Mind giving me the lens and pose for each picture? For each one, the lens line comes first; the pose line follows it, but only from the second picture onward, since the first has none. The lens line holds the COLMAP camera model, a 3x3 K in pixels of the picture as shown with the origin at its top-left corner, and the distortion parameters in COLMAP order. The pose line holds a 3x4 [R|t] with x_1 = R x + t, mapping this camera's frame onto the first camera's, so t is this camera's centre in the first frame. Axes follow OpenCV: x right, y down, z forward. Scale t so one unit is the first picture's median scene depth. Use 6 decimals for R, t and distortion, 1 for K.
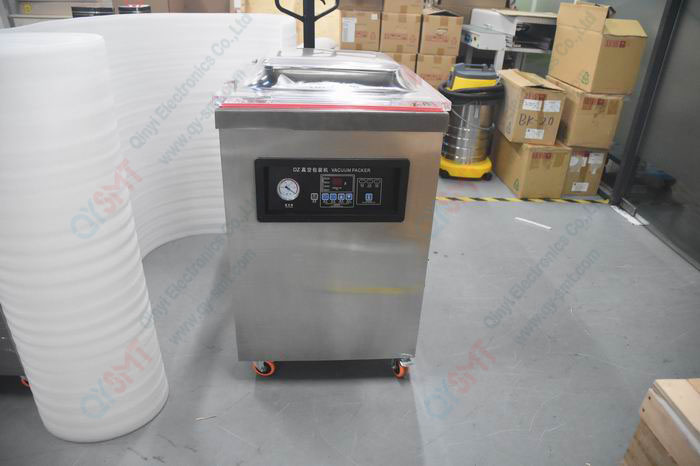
lens RADIAL K [[481.5, 0, 349.7], [0, 481.5, 234.6], [0, 0, 1]] dist [-0.055237, -0.002497]
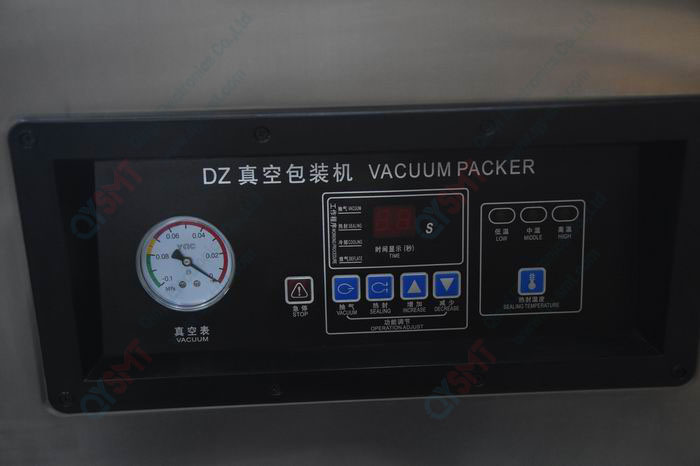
lens RADIAL K [[852.0, 0, 350.2], [0, 852.0, 233.6], [0, 0, 1]] dist [-0.008296, 0.000000]
pose [[0.998066, -0.047604, -0.039966, -0.030978], [0.040671, 0.986403, -0.159233, -0.039521], [0.047003, 0.157300, 0.986432, 0.590986]]
